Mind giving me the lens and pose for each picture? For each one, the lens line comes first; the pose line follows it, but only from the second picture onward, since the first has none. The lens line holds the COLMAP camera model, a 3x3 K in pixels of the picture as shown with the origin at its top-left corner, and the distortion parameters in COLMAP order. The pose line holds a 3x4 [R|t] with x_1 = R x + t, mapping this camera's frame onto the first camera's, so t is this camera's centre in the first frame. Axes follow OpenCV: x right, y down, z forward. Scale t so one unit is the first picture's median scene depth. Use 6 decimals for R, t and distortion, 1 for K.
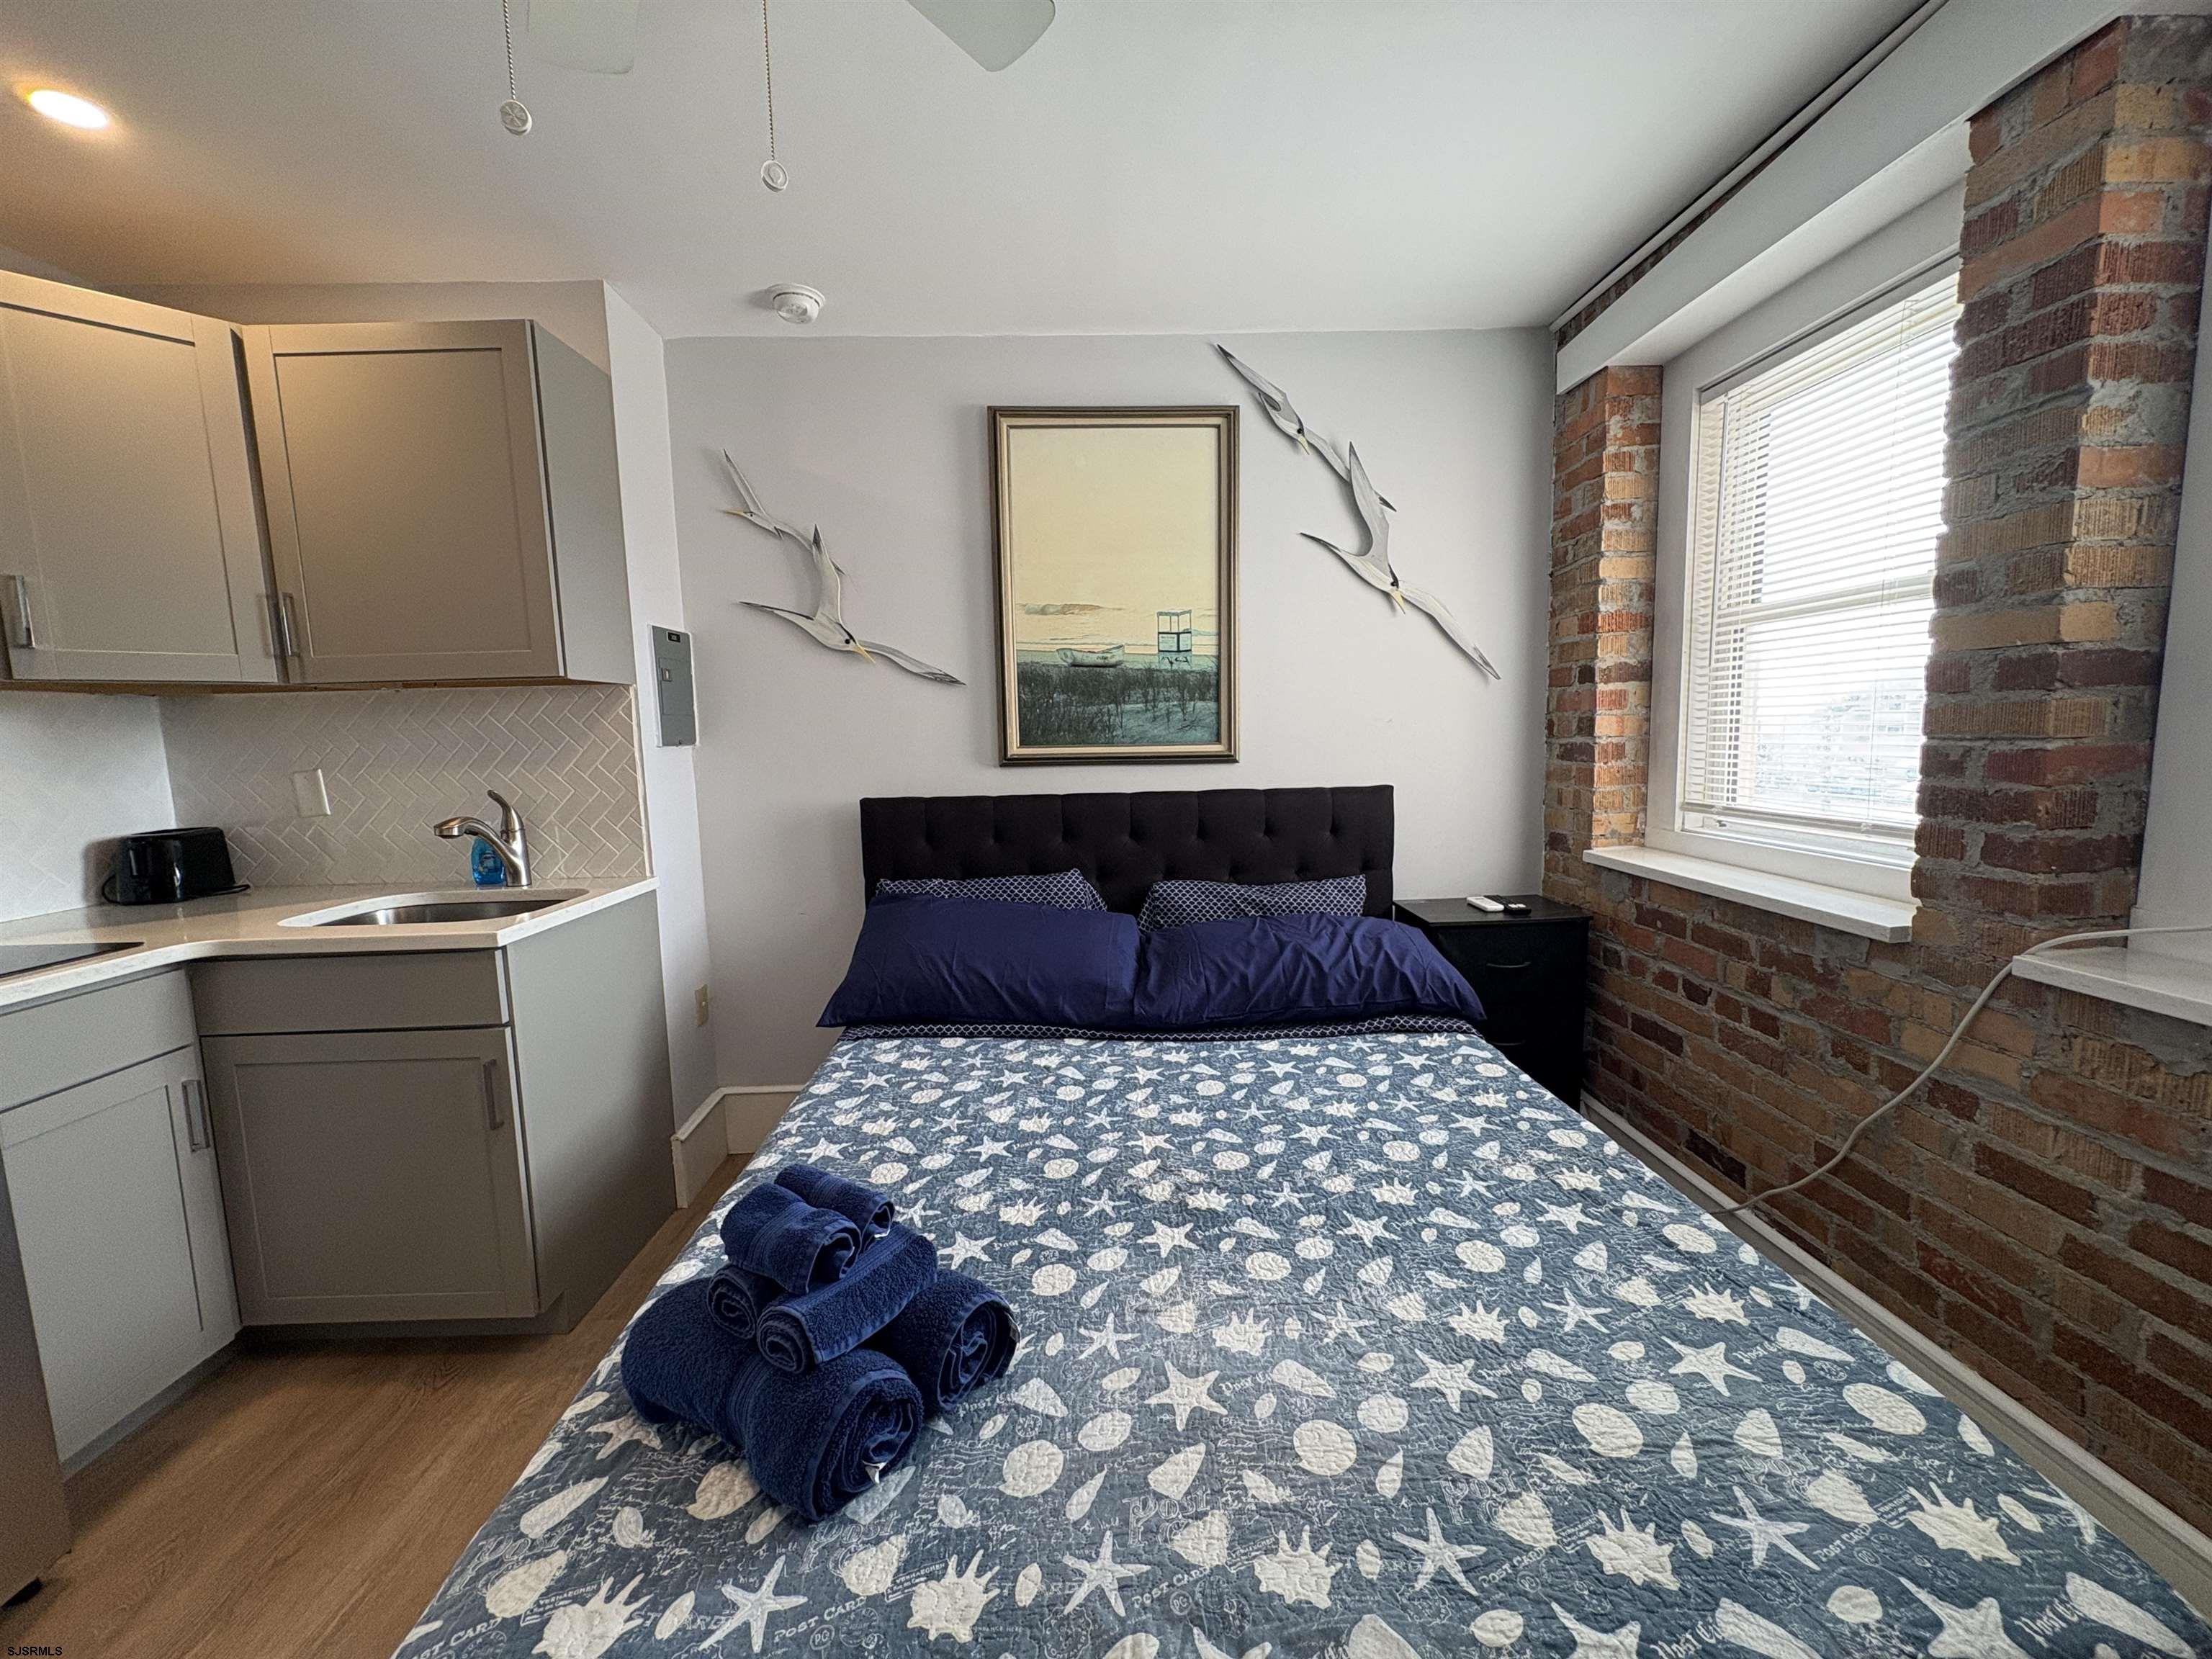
lens RADIAL K [[881.4, 0, 1104.5], [0, 881.4, 829.5], [0, 0, 1]] dist [-0.000331, 0.000090]
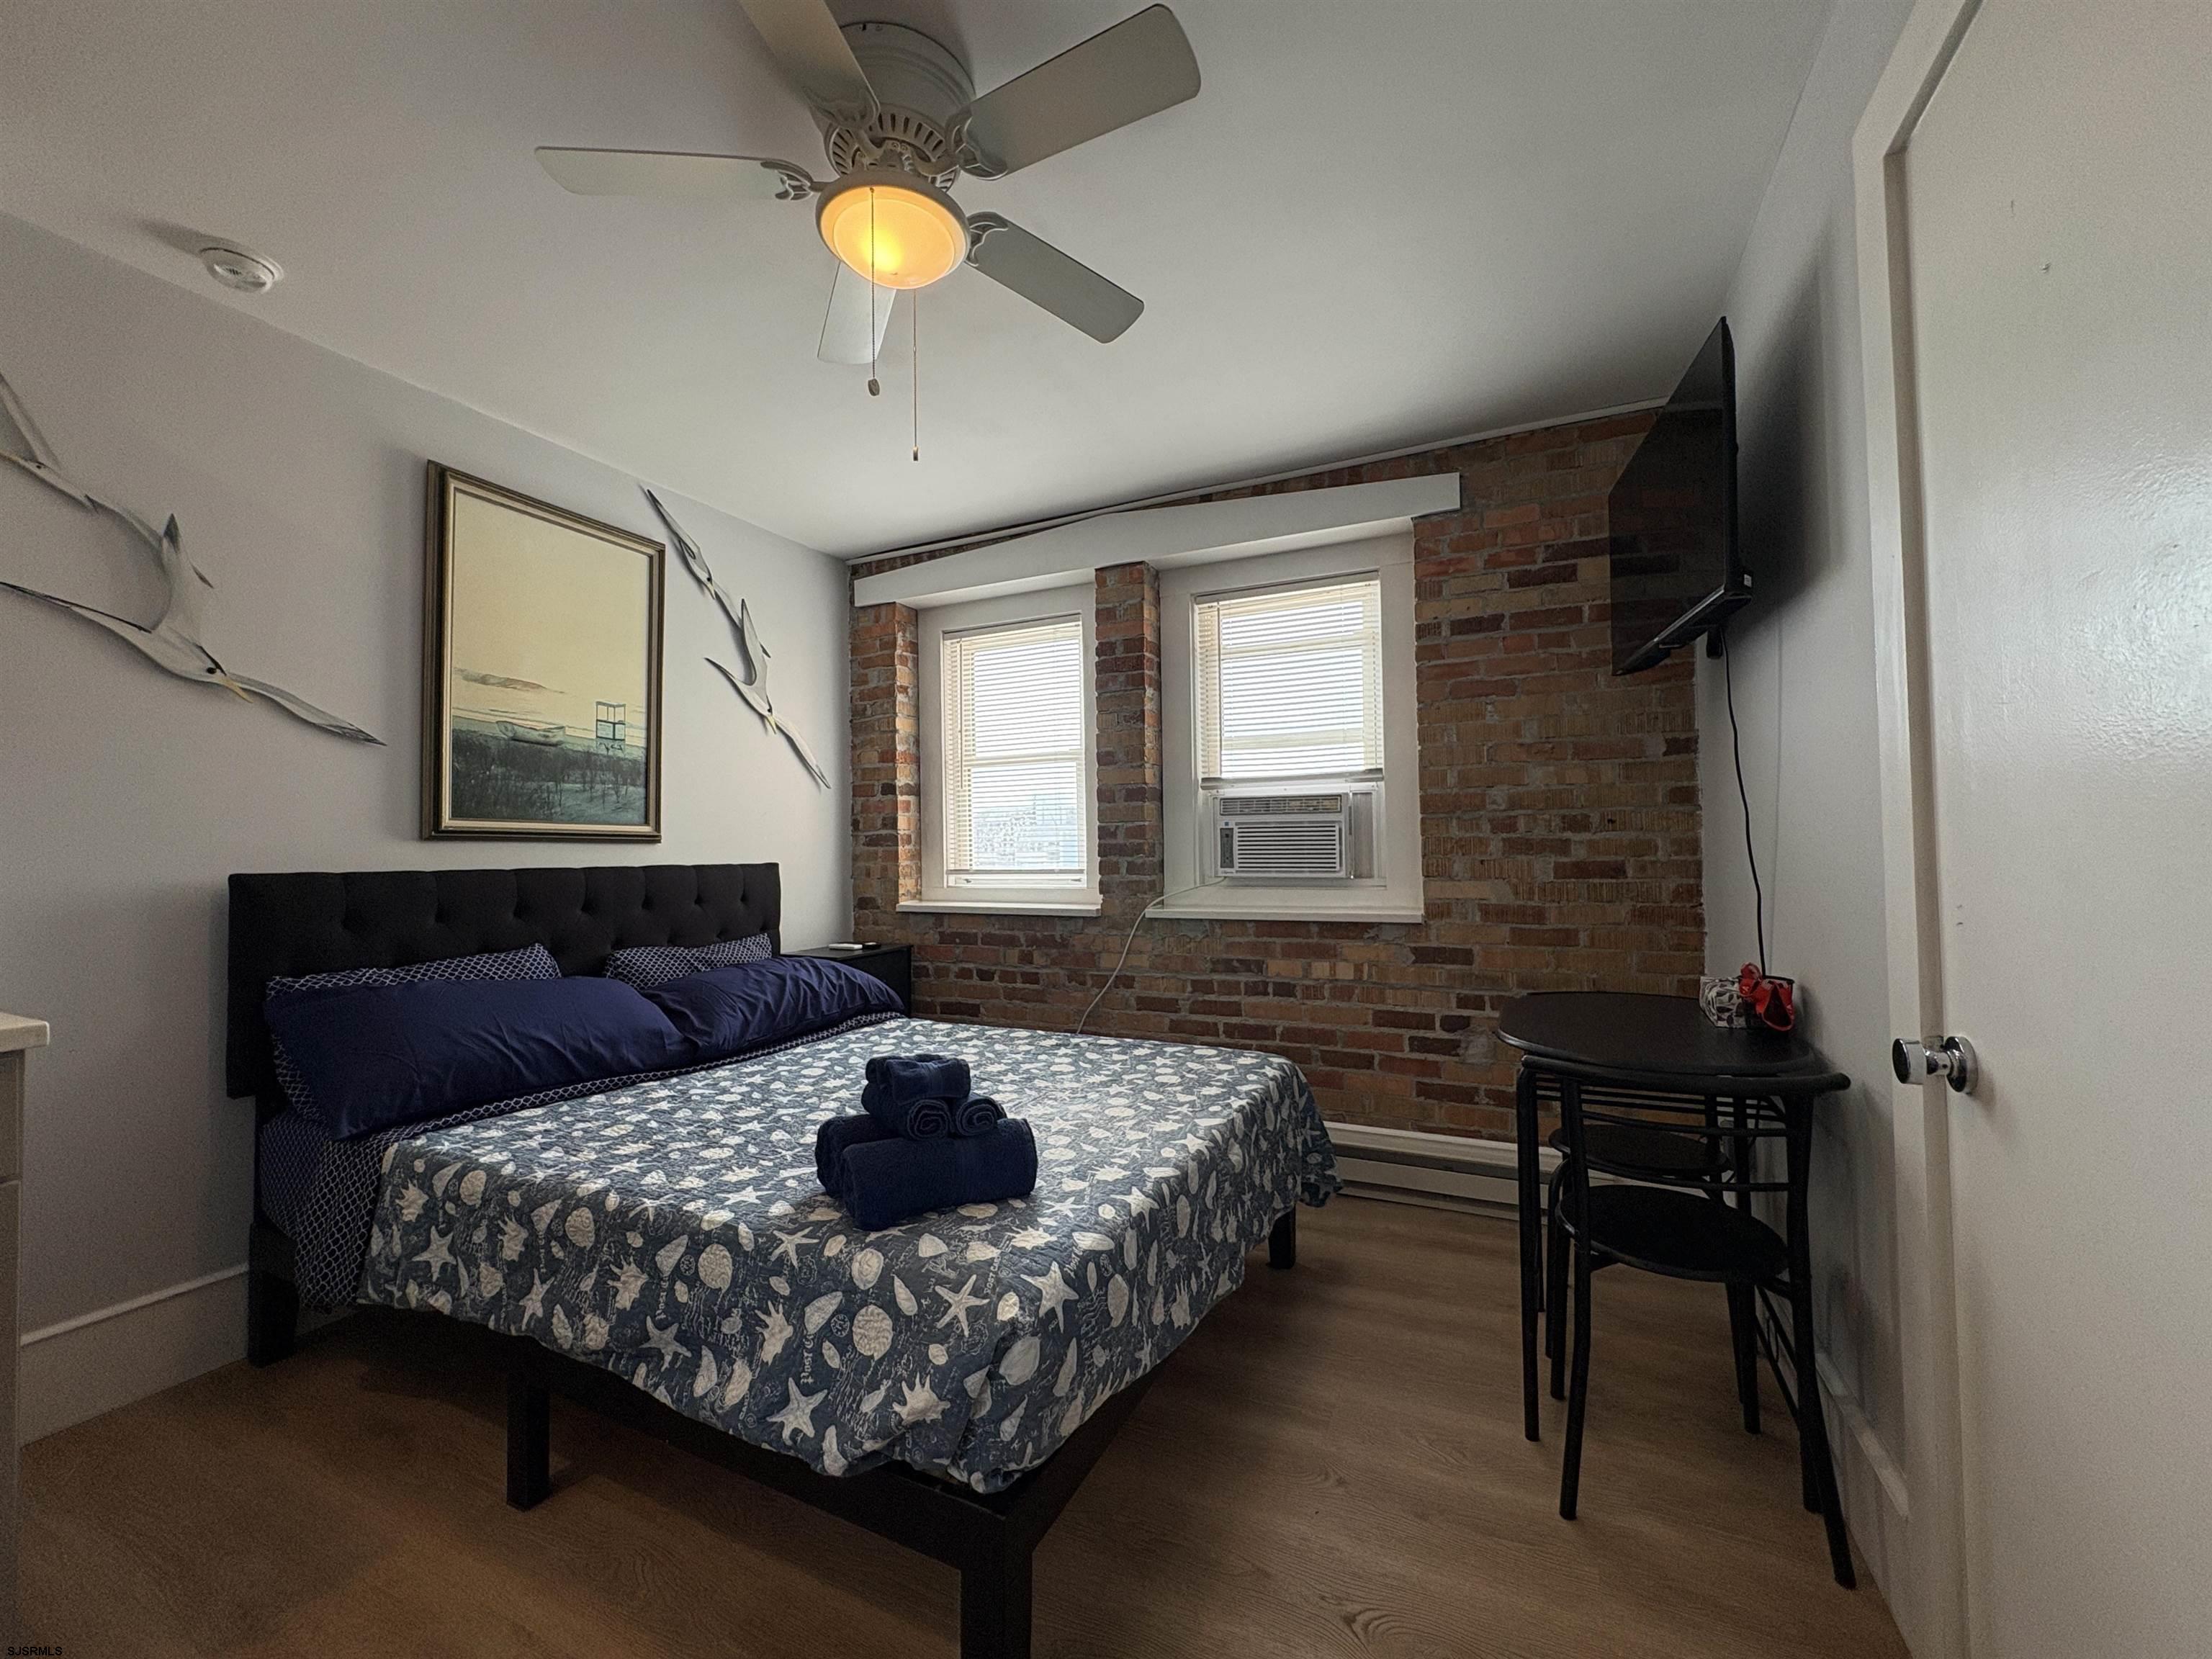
lens RADIAL K [[881.4, 0, 1111.6], [0, 881.4, 818.4], [0, 0, 1]] dist [-0.000331, 0.000090]
pose [[0.457623, 0.051140, 0.887674, -0.689466], [0.103707, 0.988461, -0.110411, 0.090938], [-0.883077, 0.142585, 0.447039, -0.019846]]
